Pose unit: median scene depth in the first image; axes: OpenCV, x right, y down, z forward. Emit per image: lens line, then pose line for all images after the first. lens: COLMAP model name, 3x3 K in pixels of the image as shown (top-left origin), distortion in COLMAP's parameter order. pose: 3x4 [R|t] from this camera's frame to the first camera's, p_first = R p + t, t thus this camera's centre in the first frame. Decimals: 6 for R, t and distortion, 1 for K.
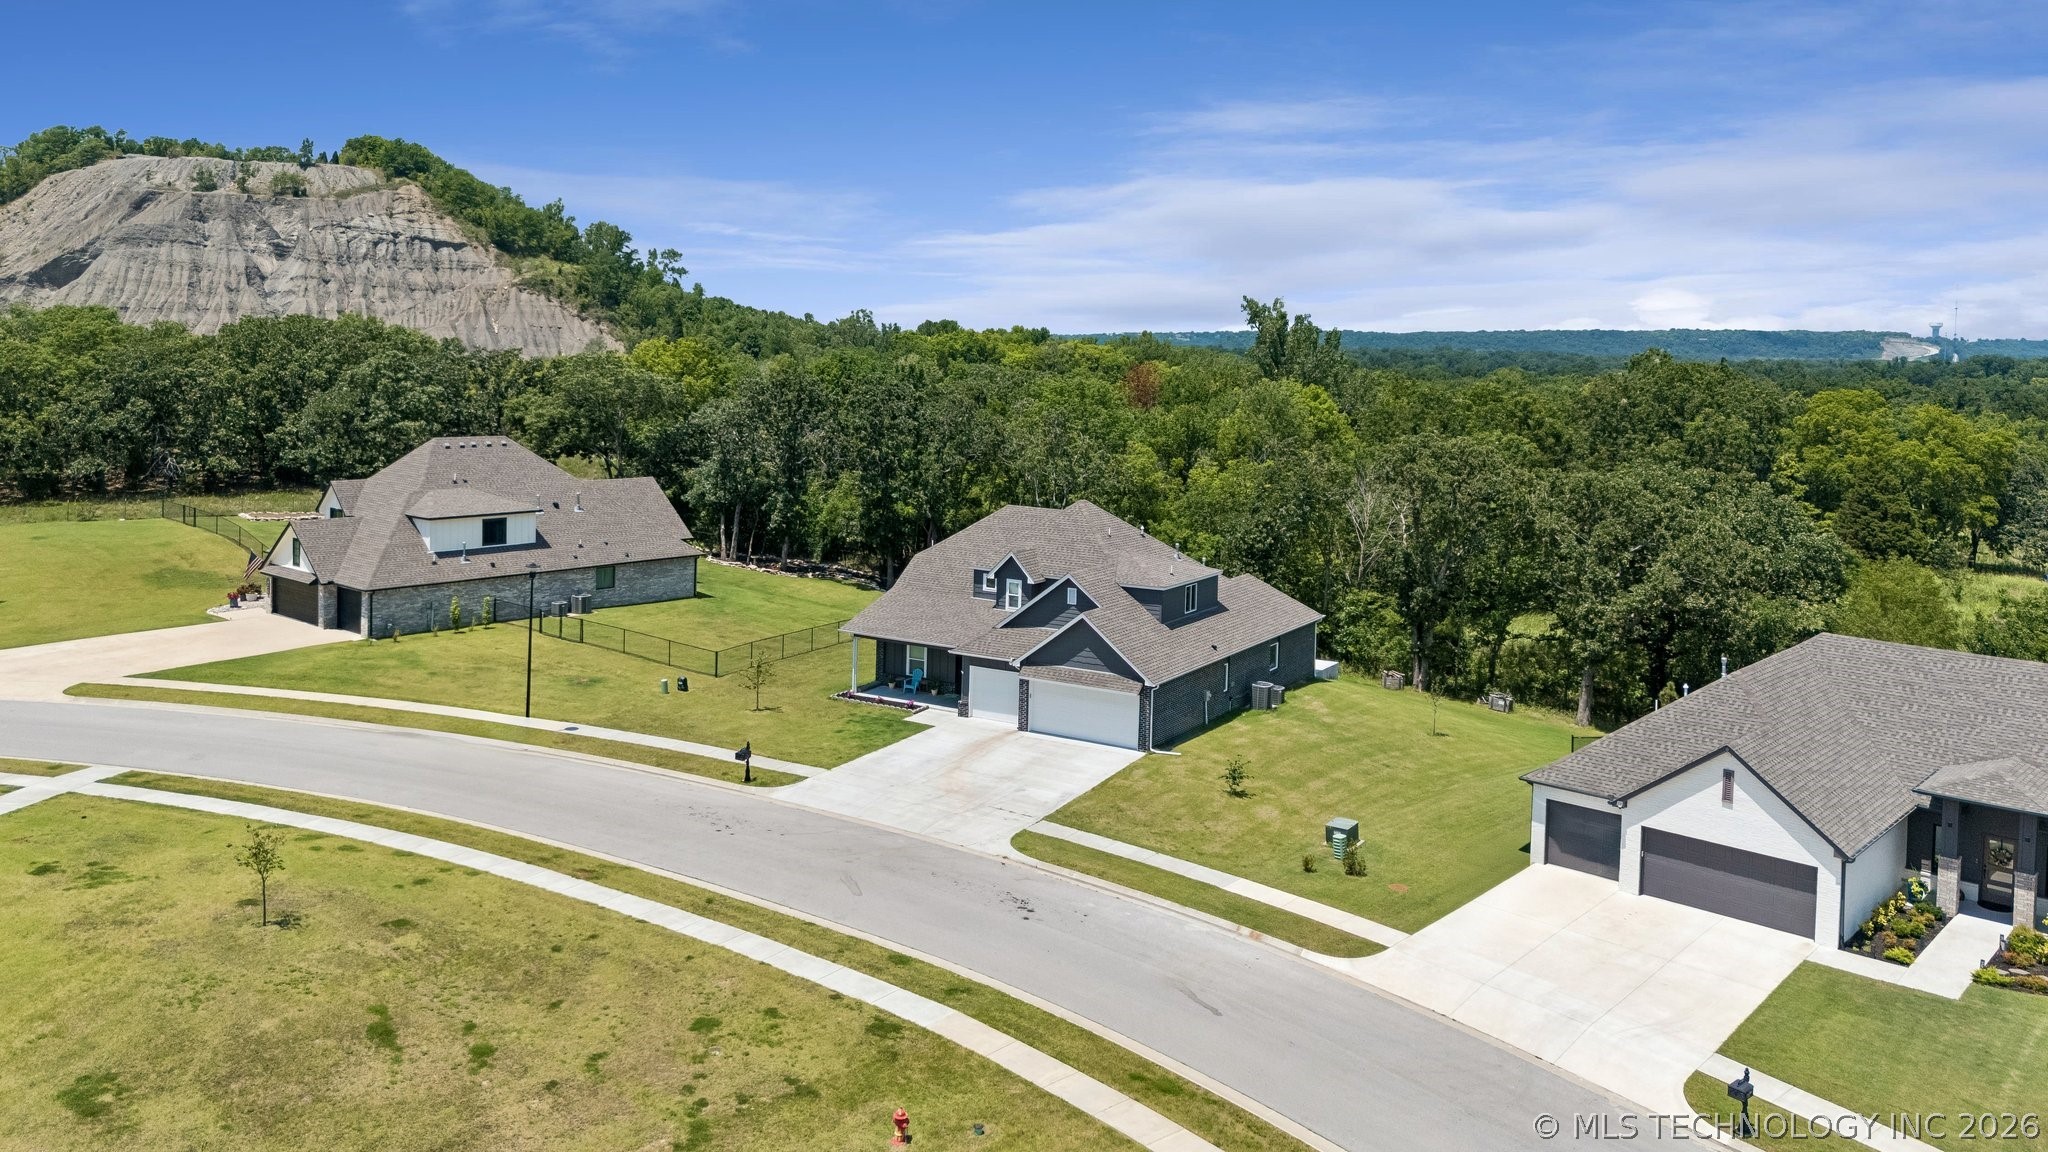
lens RADIAL K [[1527.1, 0, 1024.0], [0, 1527.1, 576.0], [0, 0, 1]] dist [0.075695, -0.000753]
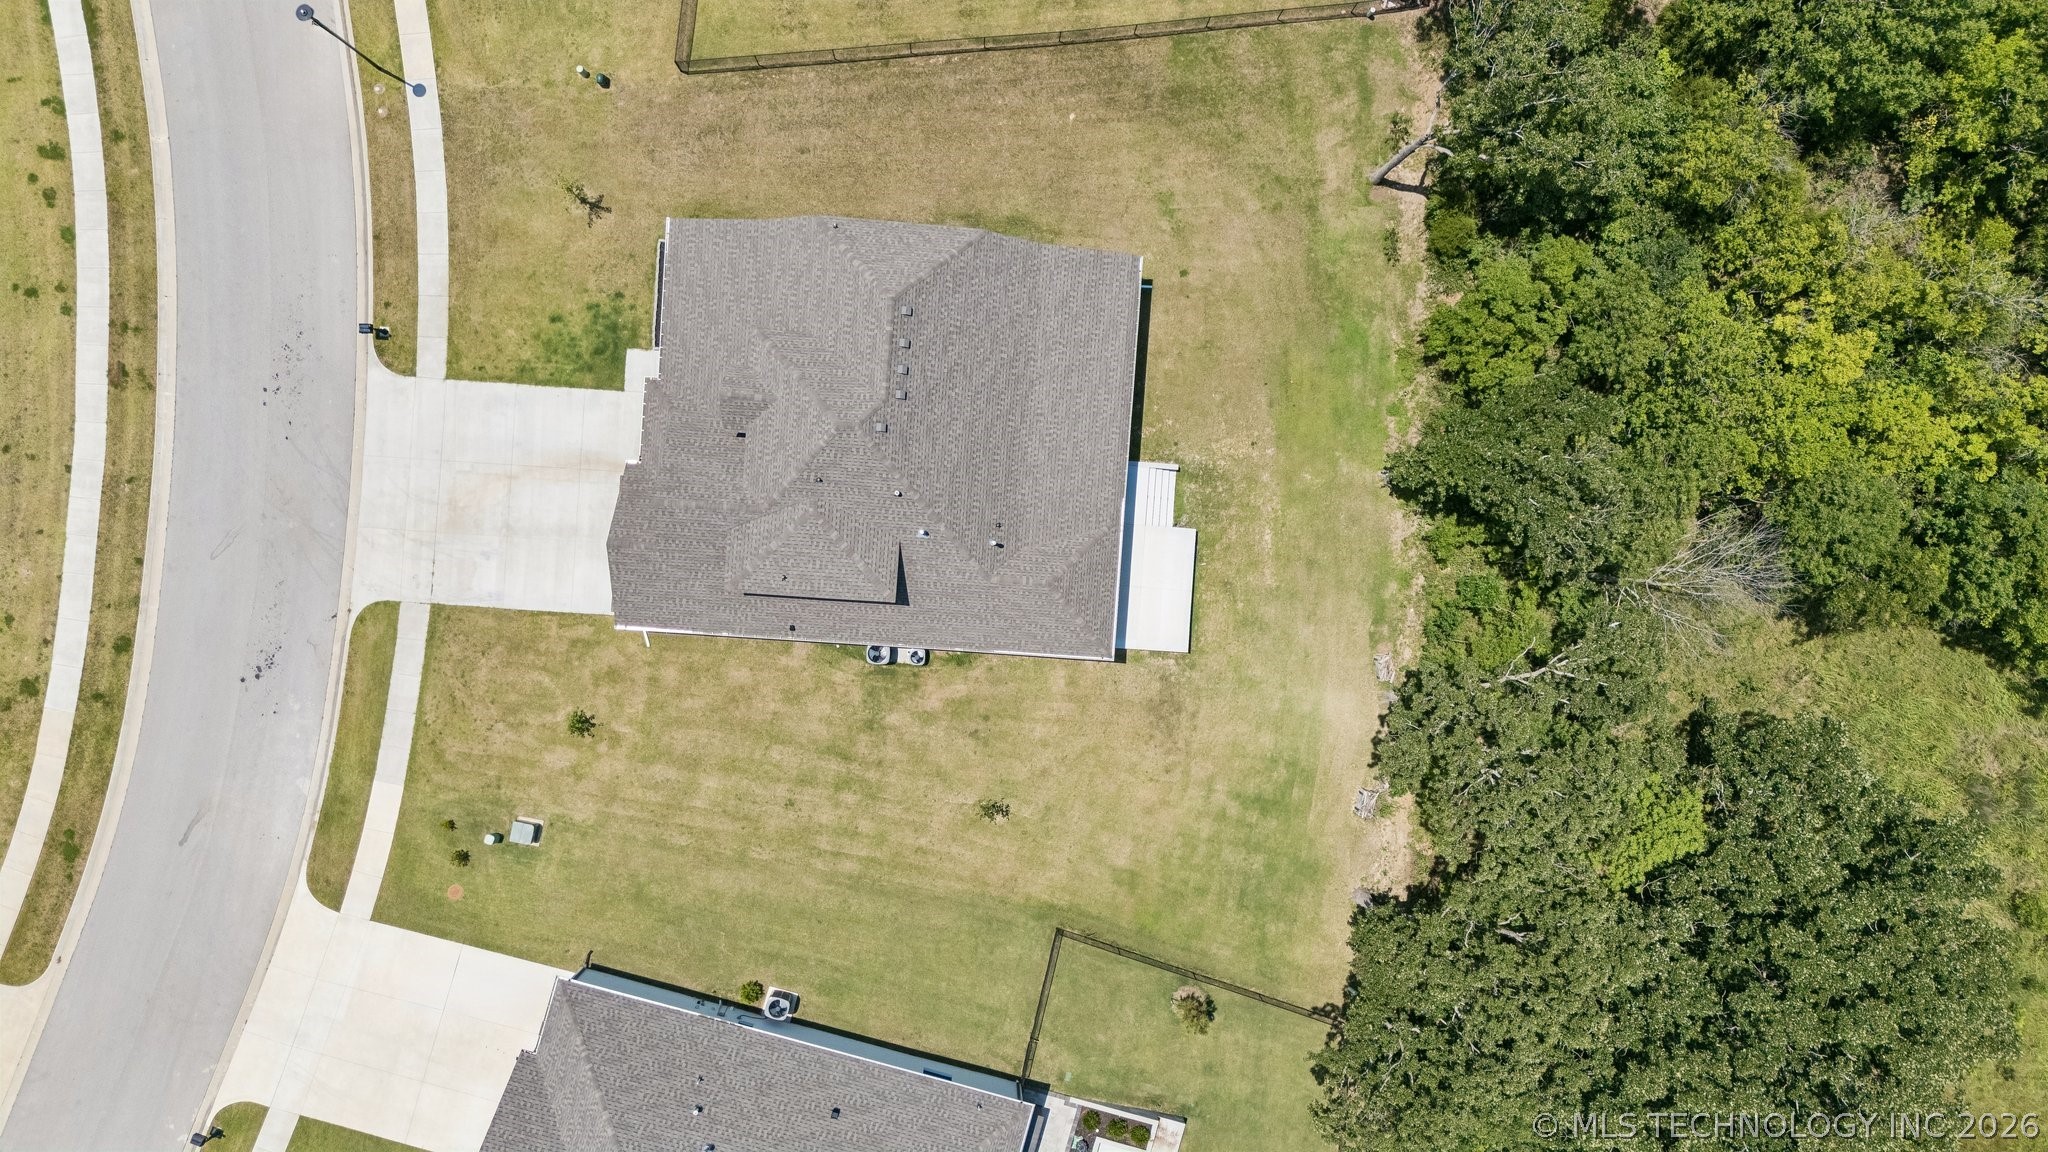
lens RADIAL K [[1527.1, 0, 1024.0], [0, 1527.1, 576.0], [0, 0, 1]] dist [0.075695, -0.000753]
pose [[0.441560, 0.896984, -0.021083, 0.260276], [-0.122293, 0.083447, 0.988980, -1.277739], [0.888858, -0.434116, 0.146541, 1.456506]]
